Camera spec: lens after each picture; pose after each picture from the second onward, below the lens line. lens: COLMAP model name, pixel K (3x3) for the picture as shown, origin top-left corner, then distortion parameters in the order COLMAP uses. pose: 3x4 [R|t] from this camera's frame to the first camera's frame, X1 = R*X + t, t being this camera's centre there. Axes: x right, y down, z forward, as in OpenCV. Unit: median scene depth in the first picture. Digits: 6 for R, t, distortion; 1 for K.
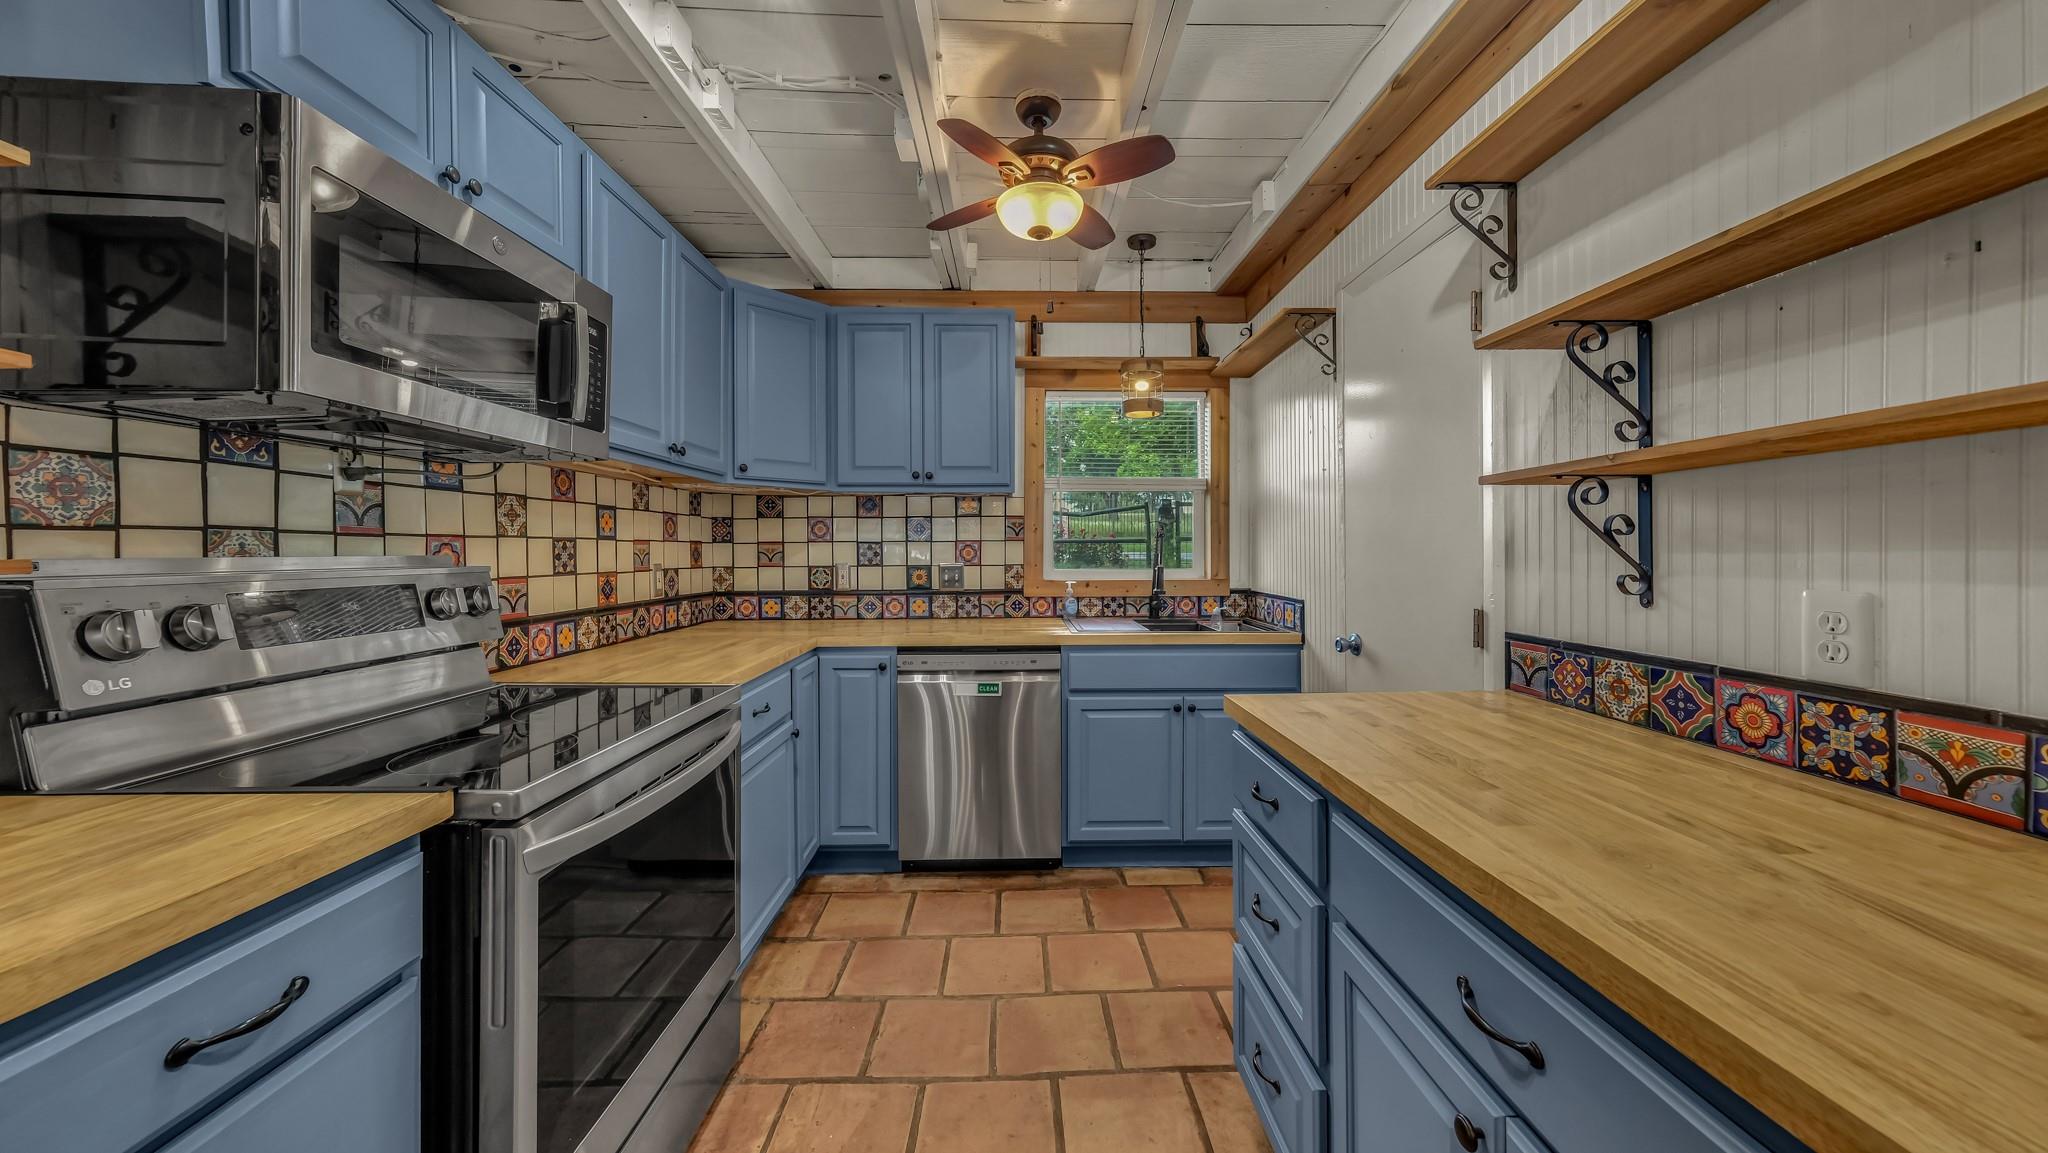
lens RADIAL K [[708.3, 0, 1025.6], [0, 708.3, 558.7], [0, 0, 1]] dist [0.000299, 0.000349]
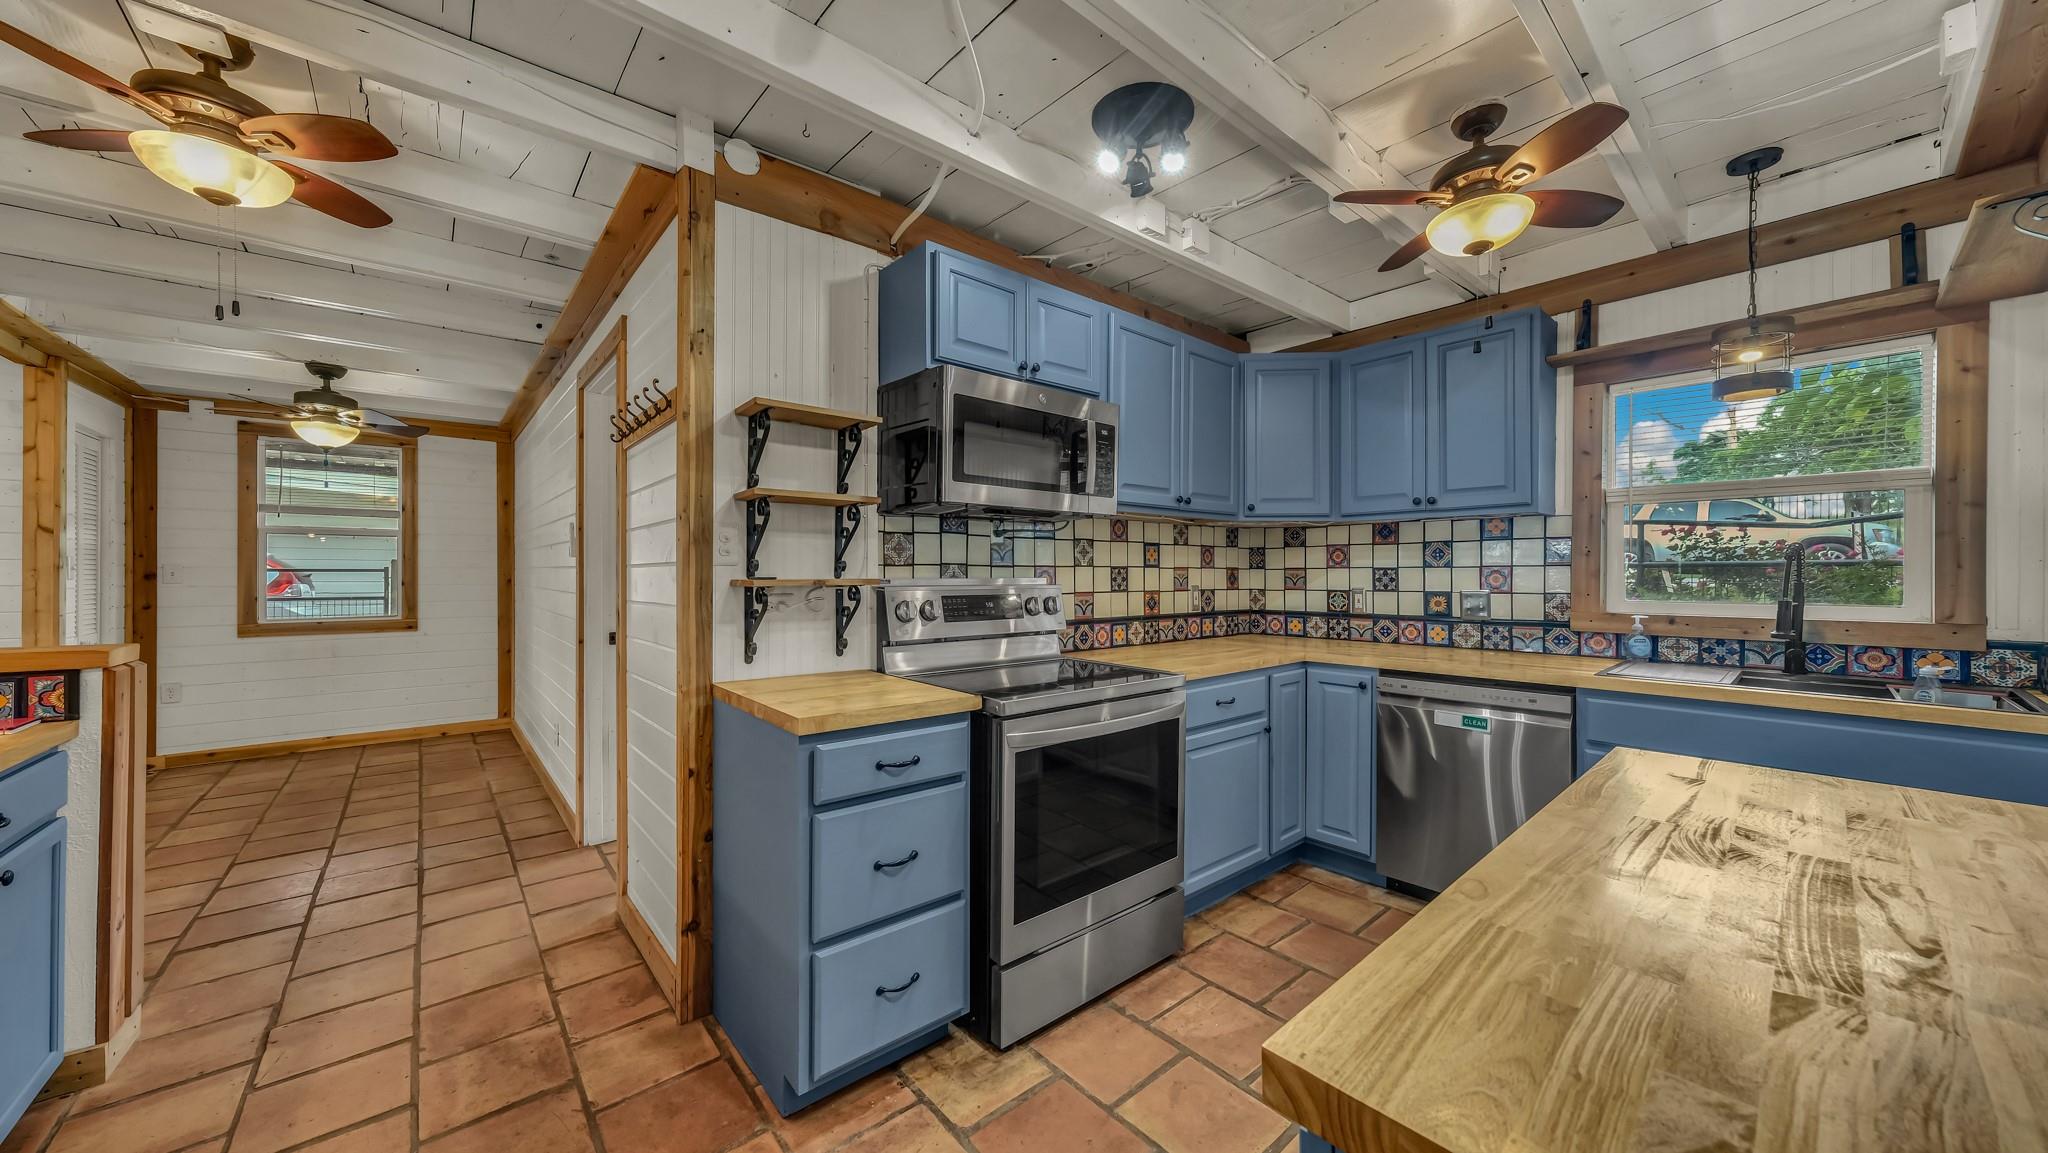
lens RADIAL K [[700.2, 0, 1024.0], [0, 700.2, 576.5], [0, 0, 1]] dist [0.000124, 0.000194]
pose [[0.632754, 0.005573, -0.774333, 0.264274], [-0.012001, 0.999925, -0.002611, -0.002263], [0.774260, 0.010945, 0.632774, -0.054185]]
